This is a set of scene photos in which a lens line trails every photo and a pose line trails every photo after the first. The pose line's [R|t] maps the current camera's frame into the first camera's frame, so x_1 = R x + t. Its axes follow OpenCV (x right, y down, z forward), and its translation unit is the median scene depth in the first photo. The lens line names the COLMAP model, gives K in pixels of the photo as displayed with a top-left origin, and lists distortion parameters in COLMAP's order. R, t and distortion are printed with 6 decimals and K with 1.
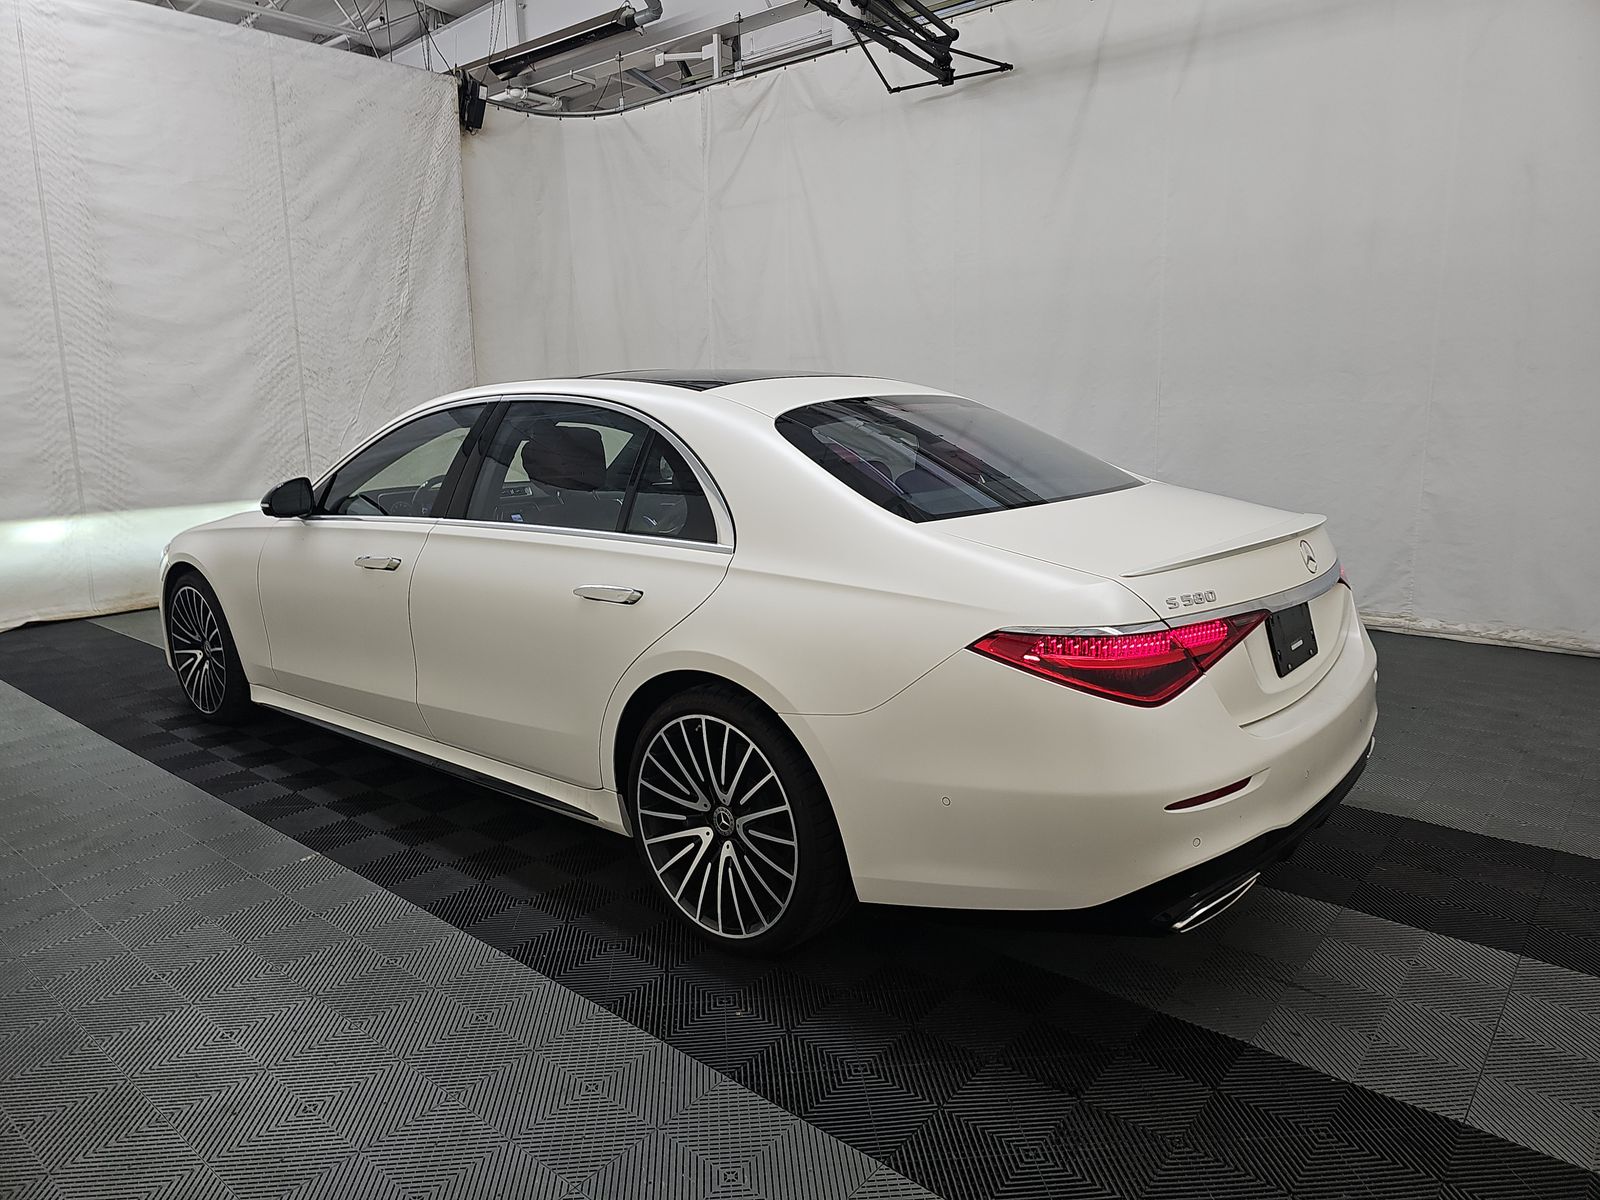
lens RADIAL K [[1060.3, 0, 809.2], [0, 1060.3, 595.4], [0, 0, 1]] dist [0.060631, -0.050656]
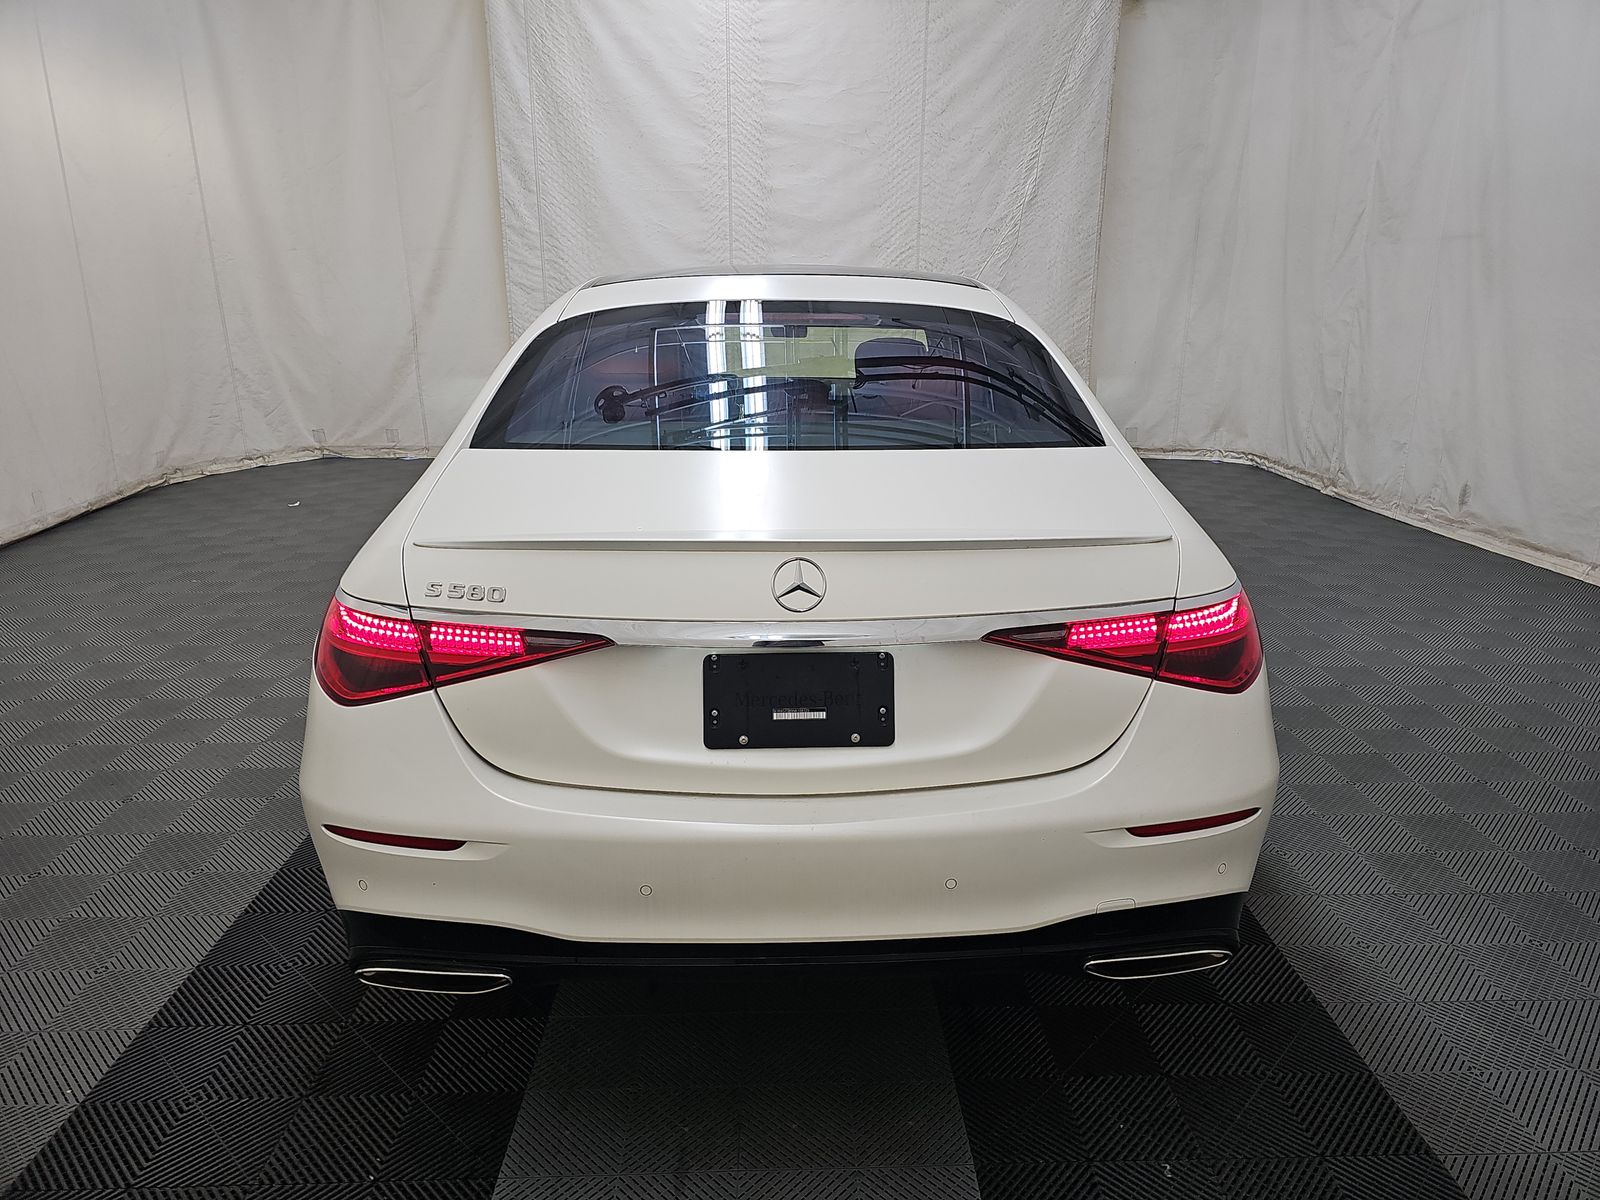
lens RADIAL K [[1069.8, 0, 828.8], [0, 1069.8, 593.7], [0, 0, 1]] dist [0.057324, -0.054577]
pose [[0.667886, 0.221774, -0.710454, 0.348674], [-0.151339, 0.975098, 0.162114, -0.051128], [0.728715, -0.000754, 0.684817, 0.217723]]
